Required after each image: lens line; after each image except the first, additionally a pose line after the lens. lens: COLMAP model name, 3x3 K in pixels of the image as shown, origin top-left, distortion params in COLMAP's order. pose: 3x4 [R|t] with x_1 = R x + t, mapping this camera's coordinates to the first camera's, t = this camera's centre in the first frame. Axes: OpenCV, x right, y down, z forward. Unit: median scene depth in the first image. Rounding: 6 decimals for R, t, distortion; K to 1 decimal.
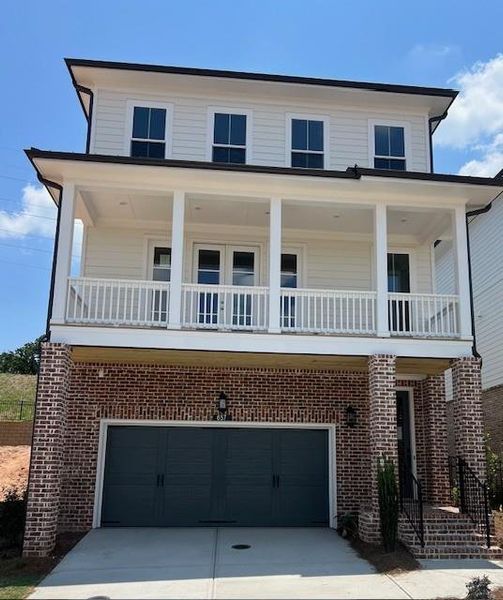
lens RADIAL K [[560.9, 0, 272.6], [0, 560.9, 367.7], [0, 0, 1]] dist [0.090124, -0.150001]
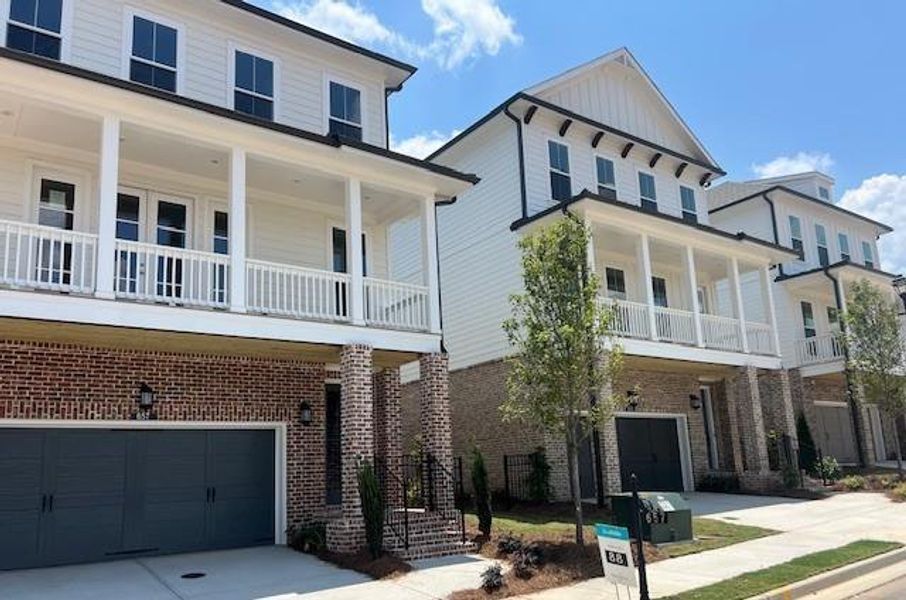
lens RADIAL K [[695.6, 0, 457.8], [0, 695.6, 348.3], [0, 0, 1]] dist [0.077666, -0.112359]
pose [[0.859476, 0.043519, 0.509321, -0.213950], [-0.040642, 0.999033, -0.016779, -0.004971], [-0.509558, -0.006279, 0.860413, -0.044772]]
